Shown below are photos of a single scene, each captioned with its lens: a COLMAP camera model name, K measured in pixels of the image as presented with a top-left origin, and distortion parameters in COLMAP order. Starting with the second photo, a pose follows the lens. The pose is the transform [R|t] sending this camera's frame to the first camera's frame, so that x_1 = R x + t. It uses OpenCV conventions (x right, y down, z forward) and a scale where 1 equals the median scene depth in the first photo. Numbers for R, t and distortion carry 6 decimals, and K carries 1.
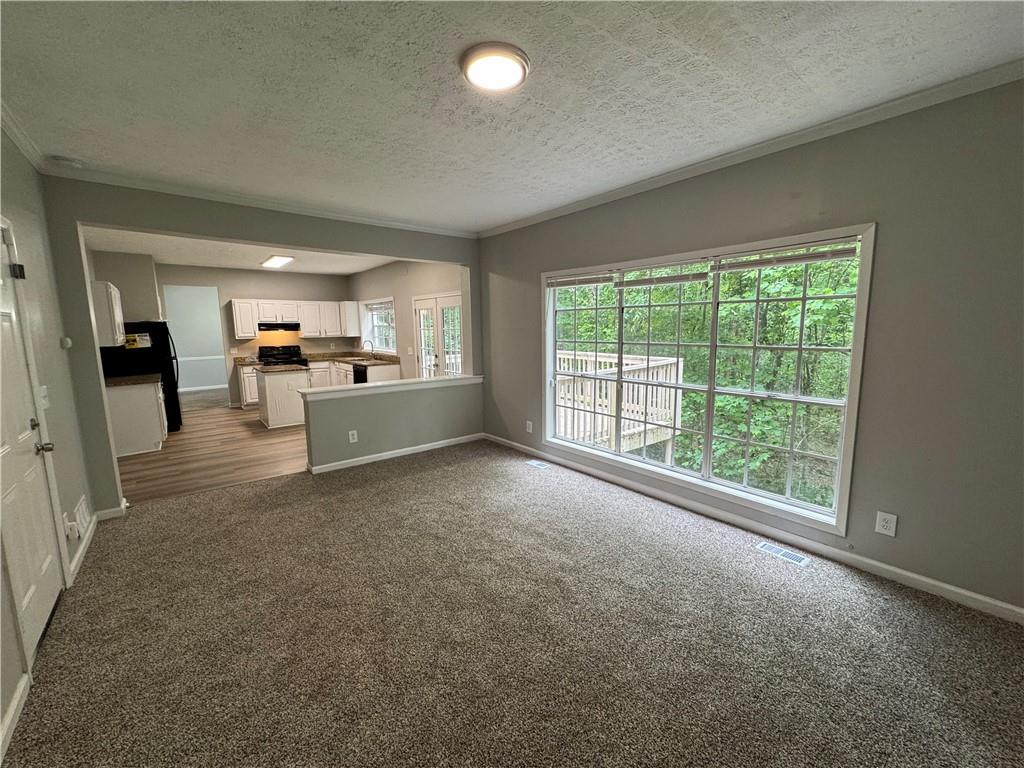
lens RADIAL K [[408.7, 0, 513.4], [0, 408.7, 382.6], [0, 0, 1]] dist [-0.003709, 0.000536]
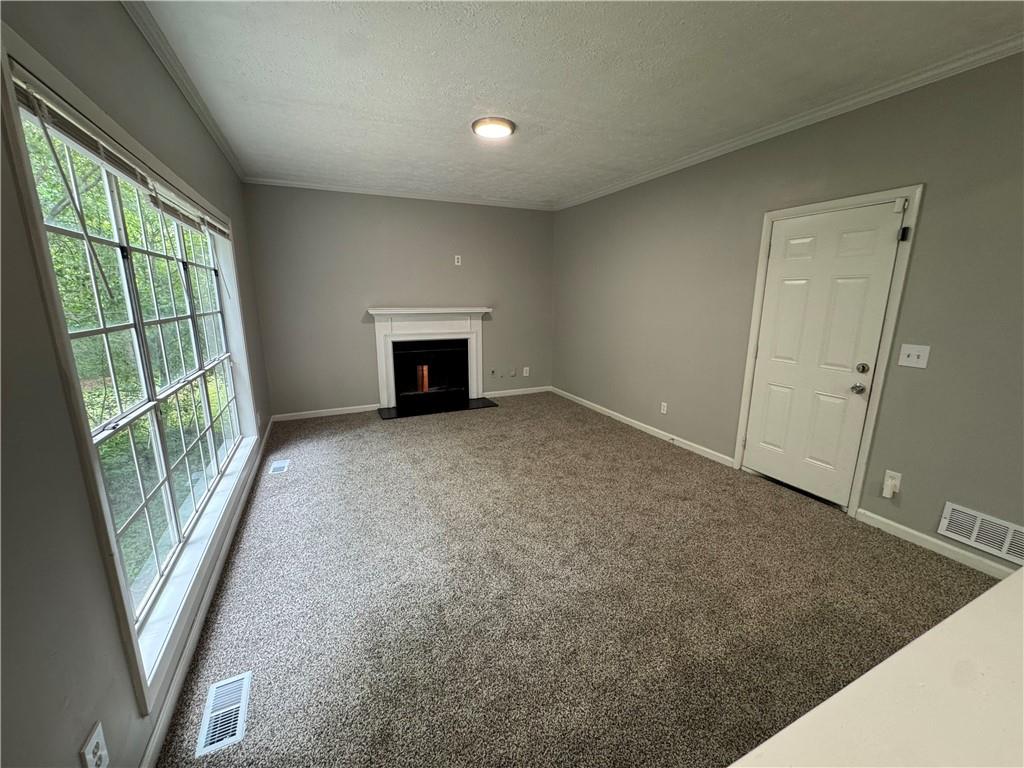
lens RADIAL K [[408.7, 0, 512.4], [0, 408.7, 381.8], [0, 0, 1]] dist [-0.003709, 0.000536]
pose [[-0.967523, -0.044469, 0.248840, -0.134022], [0.041924, 0.942542, 0.331446, -0.085465], [-0.249281, 0.331114, -0.910067, 0.664513]]
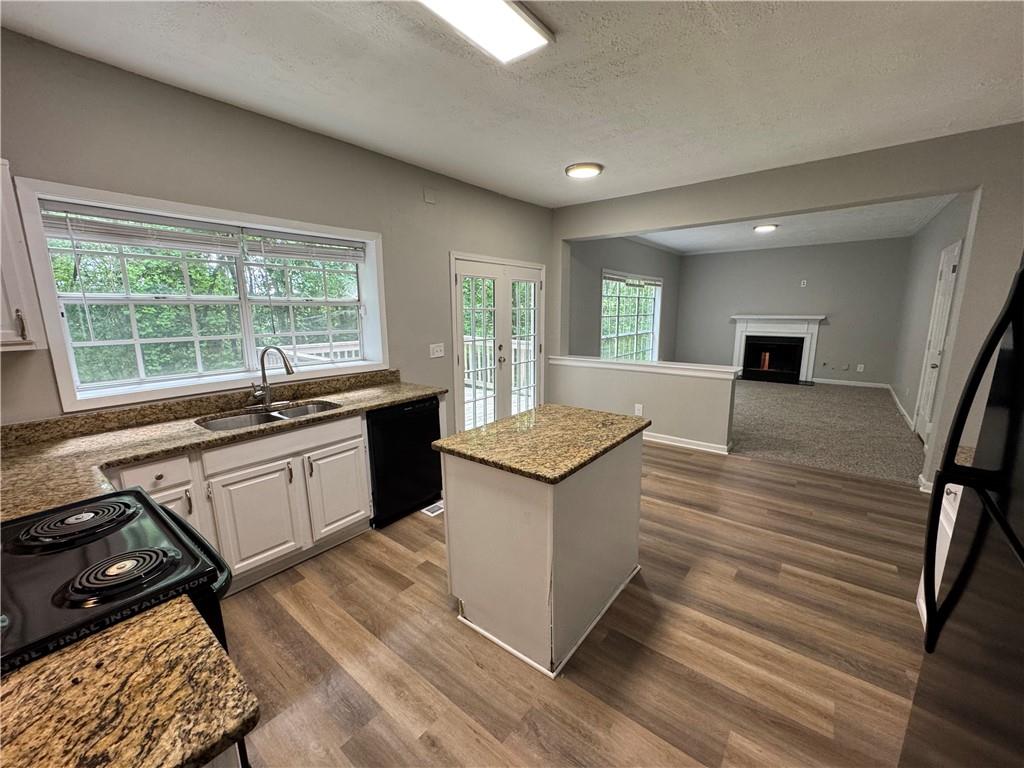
lens RADIAL K [[408.7, 0, 513.3], [0, 408.7, 382.5], [0, 0, 1]] dist [-0.003709, 0.000536]
pose [[-0.212070, -0.162355, 0.963674, -0.723897], [0.141958, 0.970526, 0.194749, -0.114745], [-0.966889, 0.178101, -0.182772, 0.914682]]
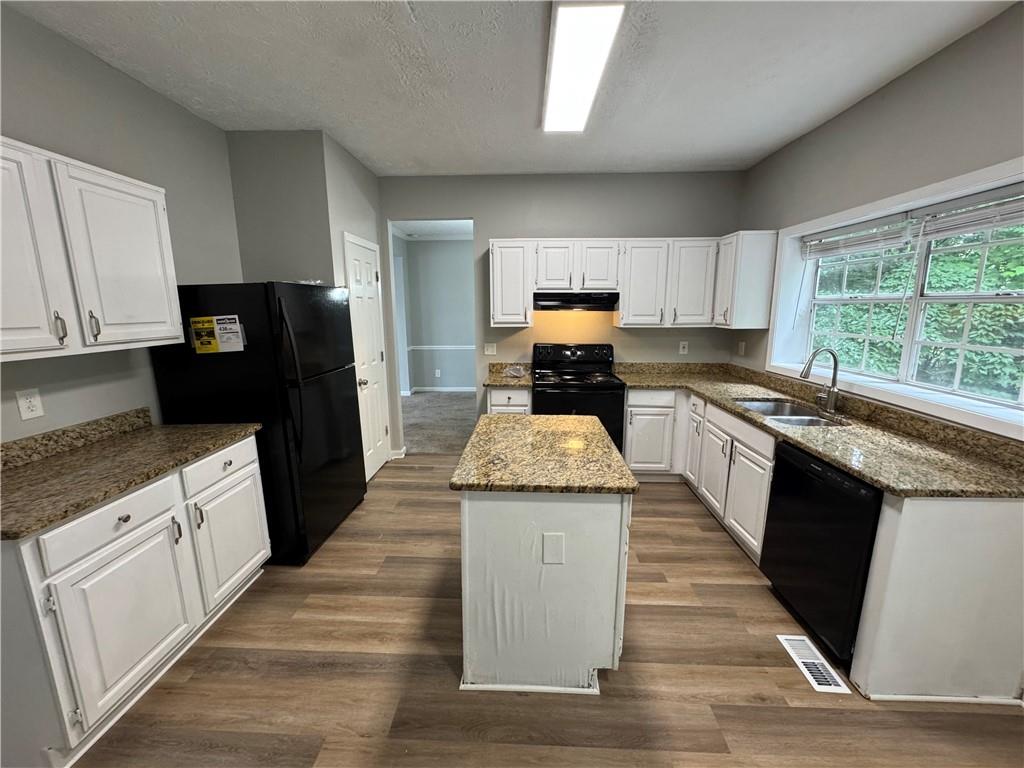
lens RADIAL K [[408.7, 0, 513.2], [0, 408.7, 382.8], [0, 0, 1]] dist [-0.003709, 0.000536]
pose [[0.747603, 0.130250, -0.651248, -0.342240], [-0.095977, 0.991475, 0.088119, -0.086155], [0.657174, -0.003373, 0.753731, 0.655695]]
